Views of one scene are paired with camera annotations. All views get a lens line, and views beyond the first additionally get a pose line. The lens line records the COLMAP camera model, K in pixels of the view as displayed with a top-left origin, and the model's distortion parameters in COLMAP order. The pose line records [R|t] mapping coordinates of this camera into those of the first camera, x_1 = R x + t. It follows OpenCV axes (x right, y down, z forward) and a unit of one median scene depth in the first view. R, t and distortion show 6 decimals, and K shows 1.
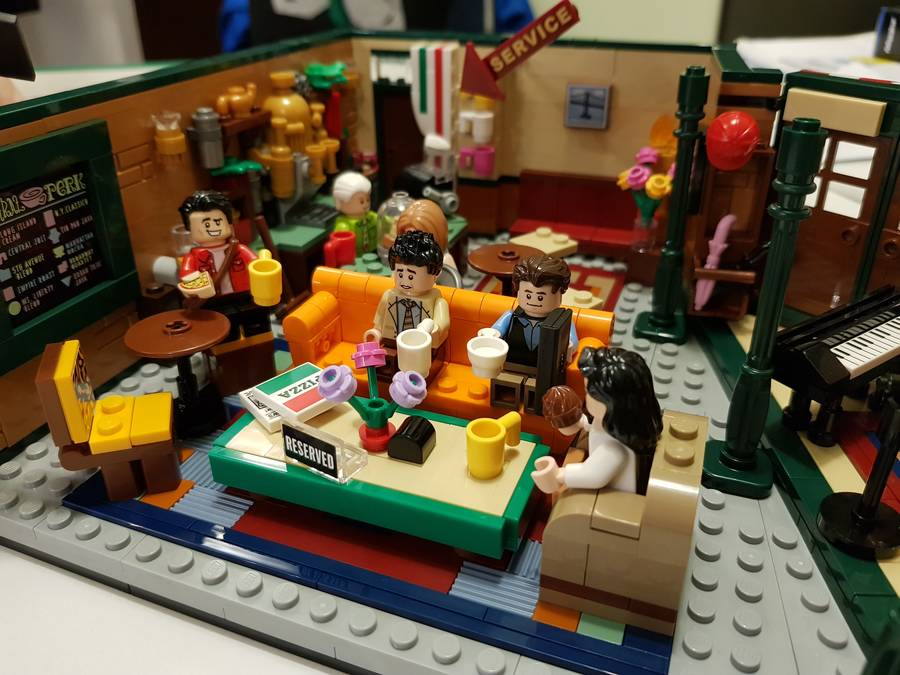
lens RADIAL K [[734.6, 0, 441.4], [0, 734.6, 331.8], [0, 0, 1]] dist [0.062896, -0.155288]
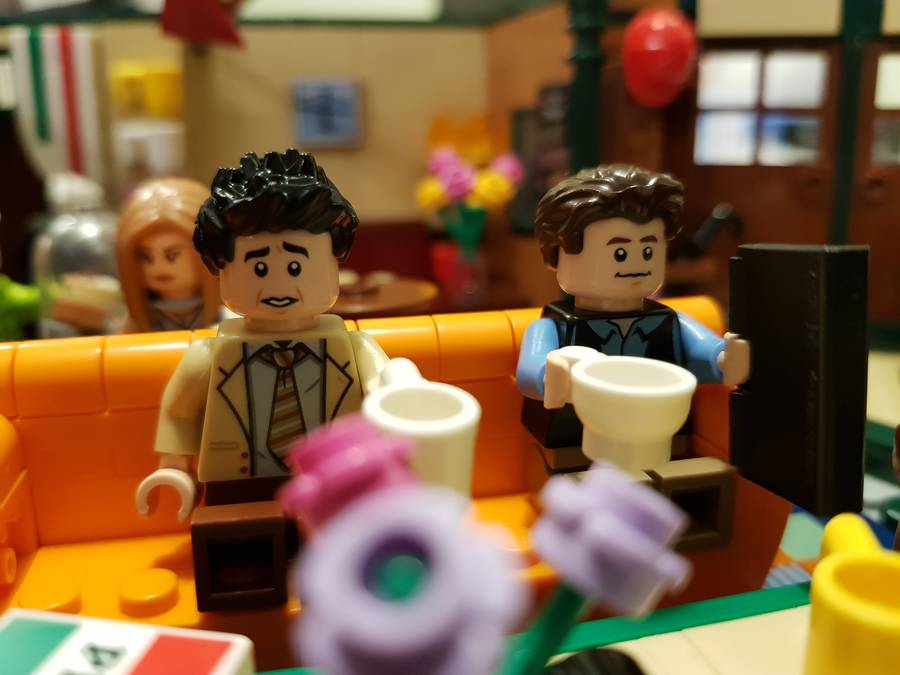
lens RADIAL K [[777.6, 0, 450.0], [0, 777.6, 337.5], [0, 0, 1]] dist [0.004920, -0.191053]
pose [[0.818997, -0.145784, 0.554970, -0.170728], [0.274916, 0.948644, -0.156510, 0.030297], [-0.503652, 0.280751, 0.817015, 0.613404]]
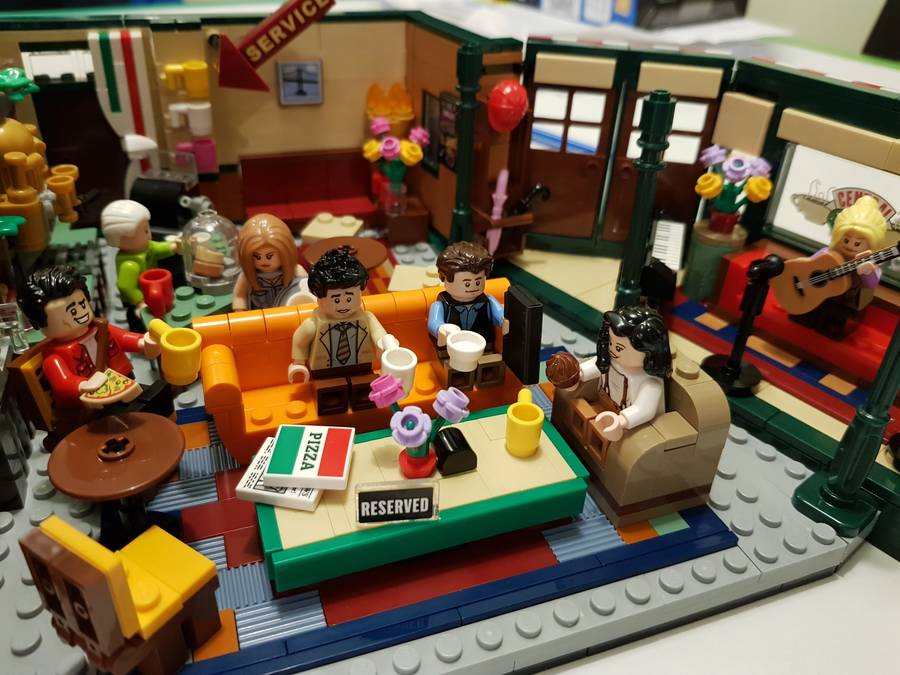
lens RADIAL K [[734.6, 0, 441.4], [0, 734.6, 331.8], [0, 0, 1]] dist [0.062896, -0.155288]
pose [[0.752422, -0.315256, 0.578338, -0.467861], [0.267133, 0.948625, 0.169560, -0.149176], [-0.602080, 0.026912, 0.797982, 0.153024]]
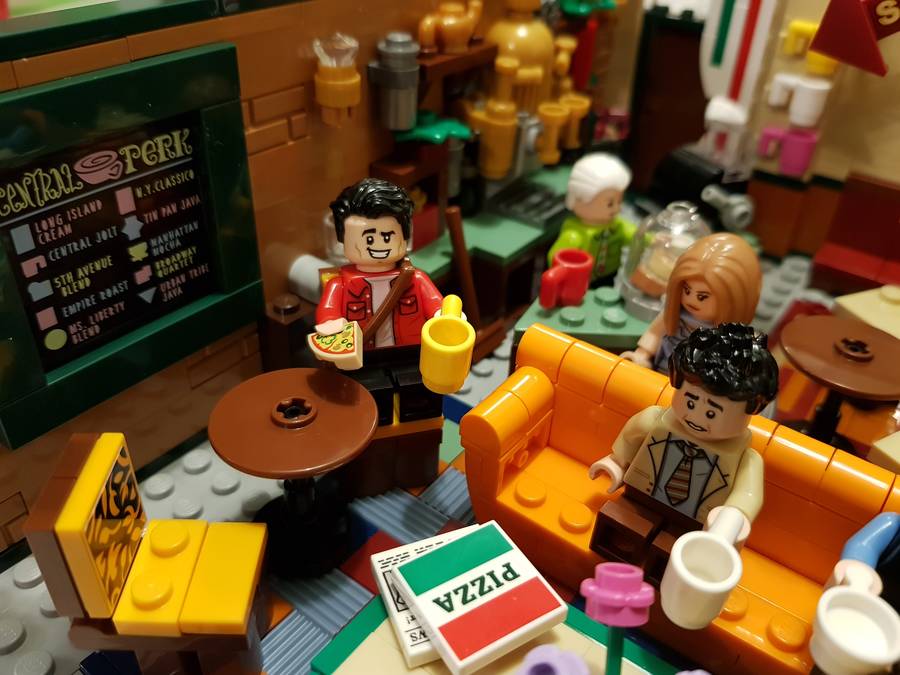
lens RADIAL K [[745.5, 0, 449.7], [0, 745.5, 334.5], [0, 0, 1]] dist [0.126404, -0.368815]
pose [[0.962541, 0.186778, -0.196543, -0.114747], [-0.165375, 0.978863, 0.120329, -0.149461], [0.214864, -0.083318, 0.973084, 0.397086]]
